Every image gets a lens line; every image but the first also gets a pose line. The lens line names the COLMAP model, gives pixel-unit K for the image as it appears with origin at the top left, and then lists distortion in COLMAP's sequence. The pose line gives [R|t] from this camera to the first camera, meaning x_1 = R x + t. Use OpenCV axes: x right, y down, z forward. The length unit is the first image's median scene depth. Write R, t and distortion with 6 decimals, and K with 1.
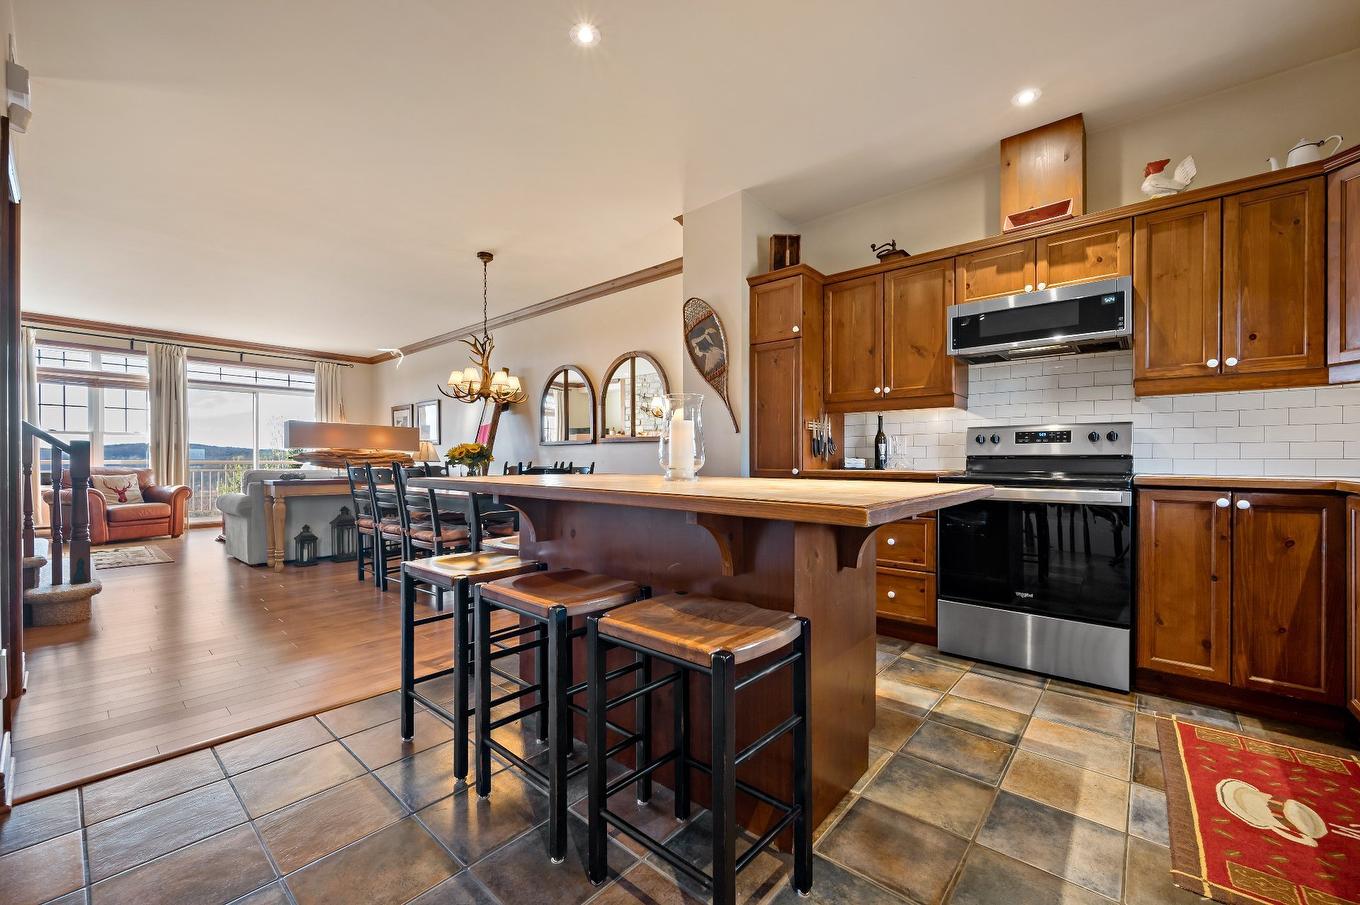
lens RADIAL K [[540.4, 0, 678.7], [0, 540.4, 461.5], [0, 0, 1]] dist [-0.001063, -0.000036]
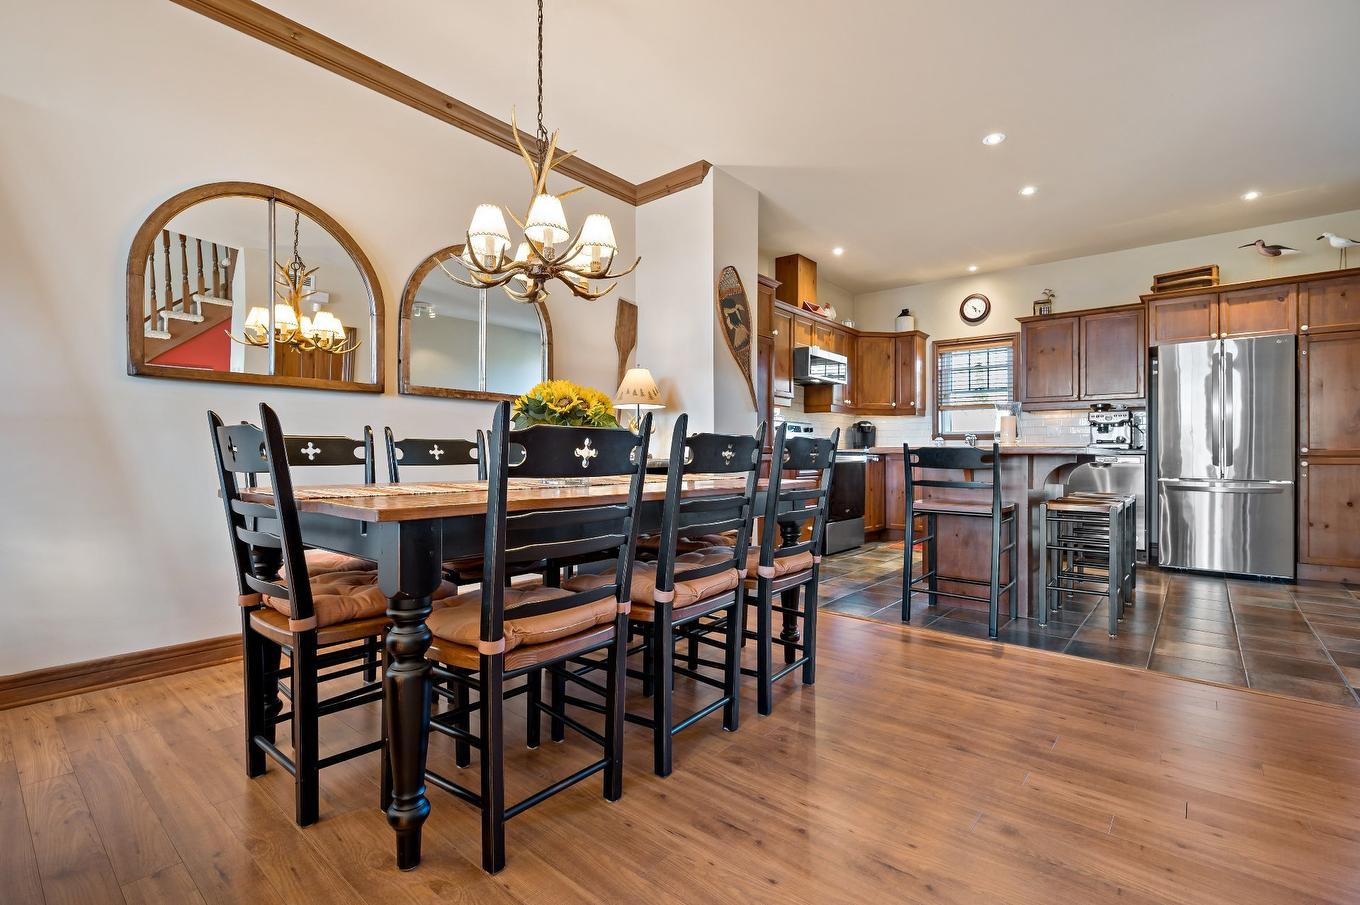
lens RADIAL K [[617.5, 0, 679.5], [0, 617.5, 443.3], [0, 0, 1]] dist [-0.001762, -0.000204]
pose [[-0.014045, 0.014957, 0.999789, -1.436763], [-0.002928, 0.999883, -0.015000, 0.036789], [-0.999897, -0.003138, -0.014000, 1.501055]]
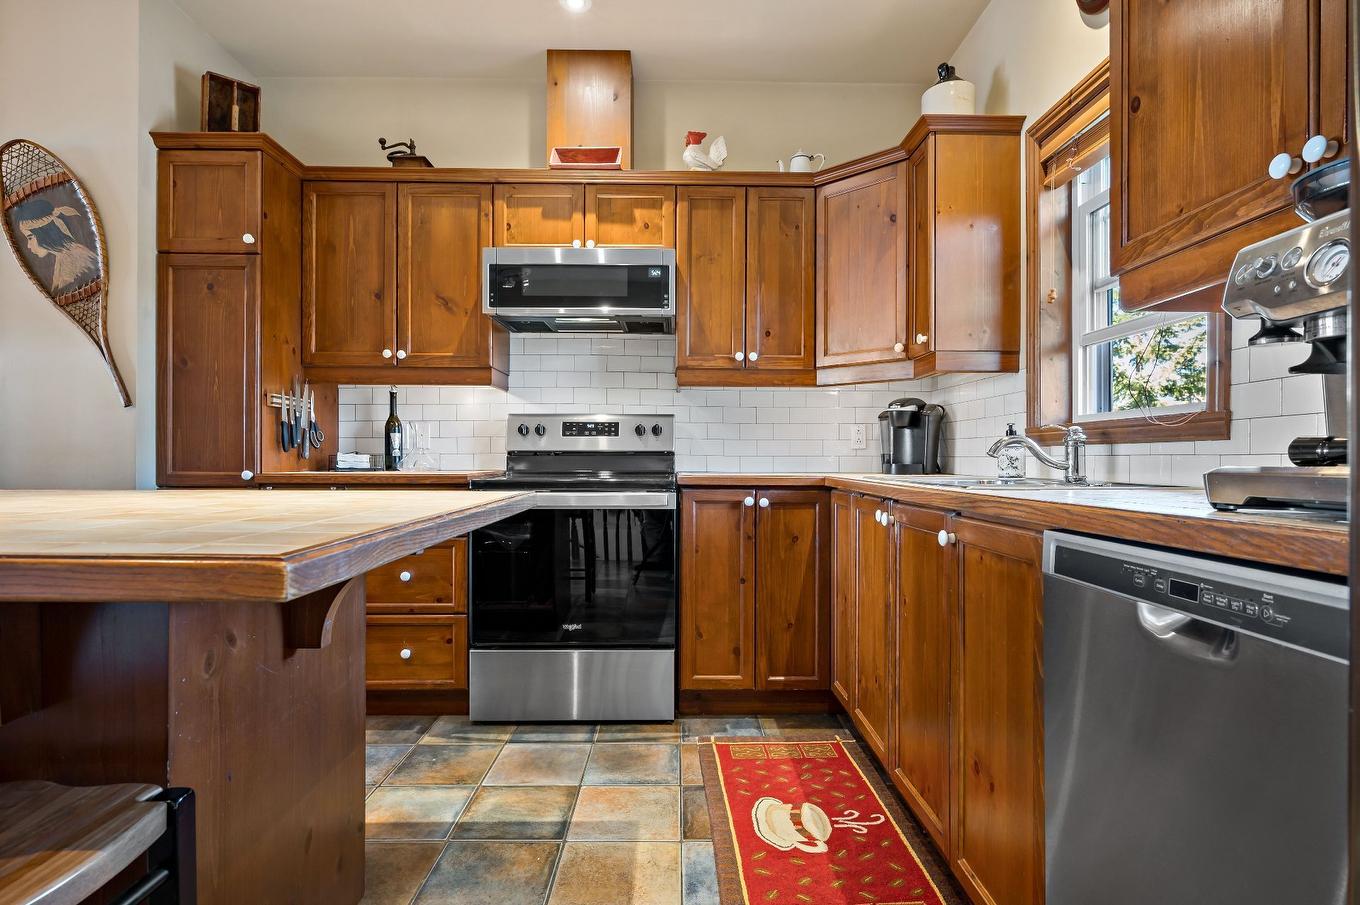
lens RADIAL K [[695.0, 0, 680.0], [0, 695.0, 452.5], [0, 0, 1]] dist [0.000454, -0.000580]
pose [[0.747429, 0.005658, 0.664318, 0.076387], [0.000492, 0.999959, -0.009070, 0.000533], [-0.664342, 0.007106, 0.747395, 0.126111]]
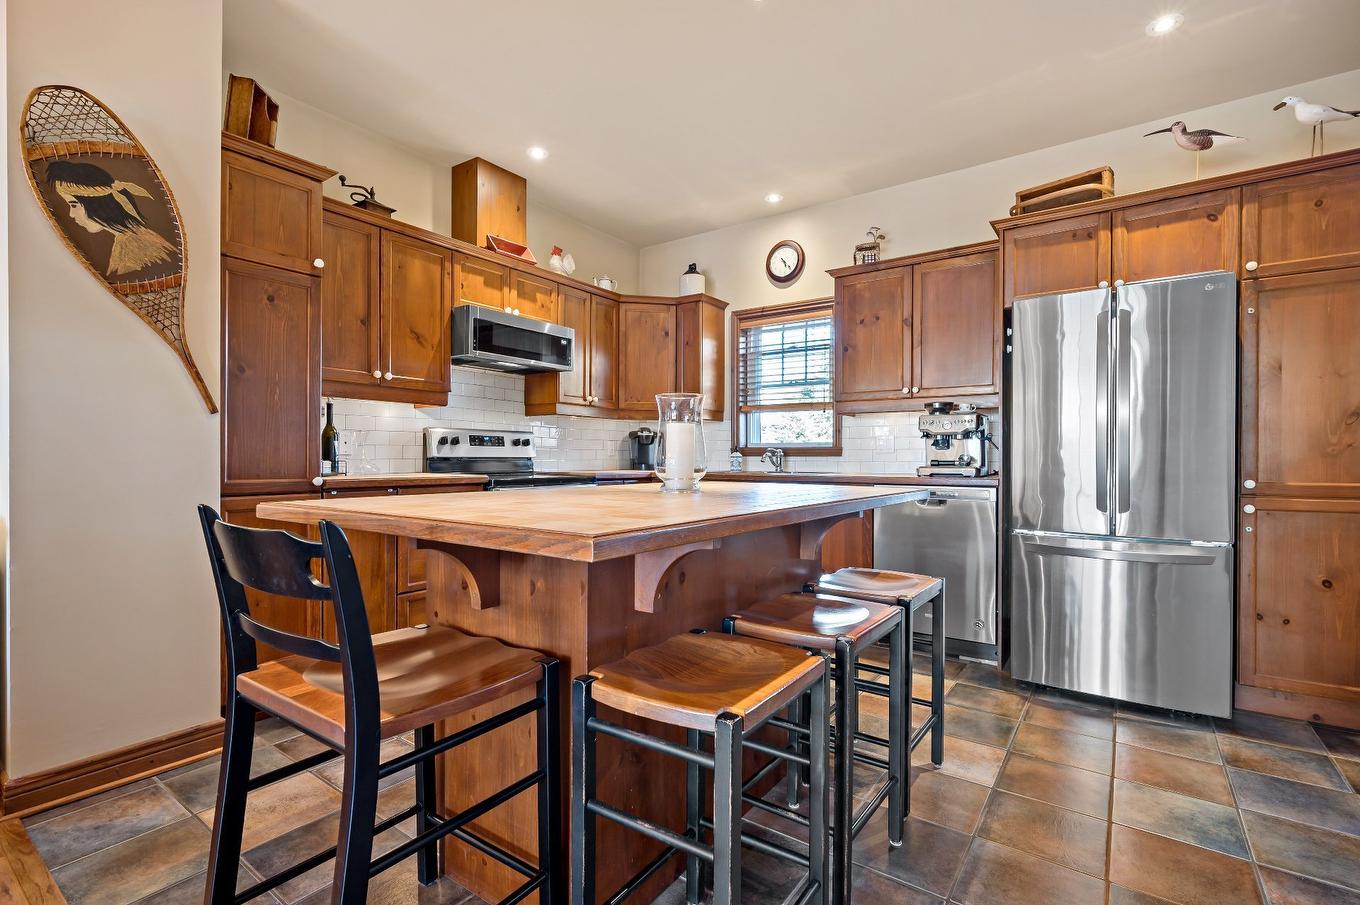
lens RADIAL K [[624.9, 0, 680.0], [0, 624.9, 452.5], [0, 0, 1]] dist [0.001725, 0.000029]
pose [[-0.091972, 0.004976, 0.995749, -0.695327], [-0.000345, 0.999987, -0.005029, -0.015479], [-0.995762, -0.000806, -0.091969, 0.770365]]
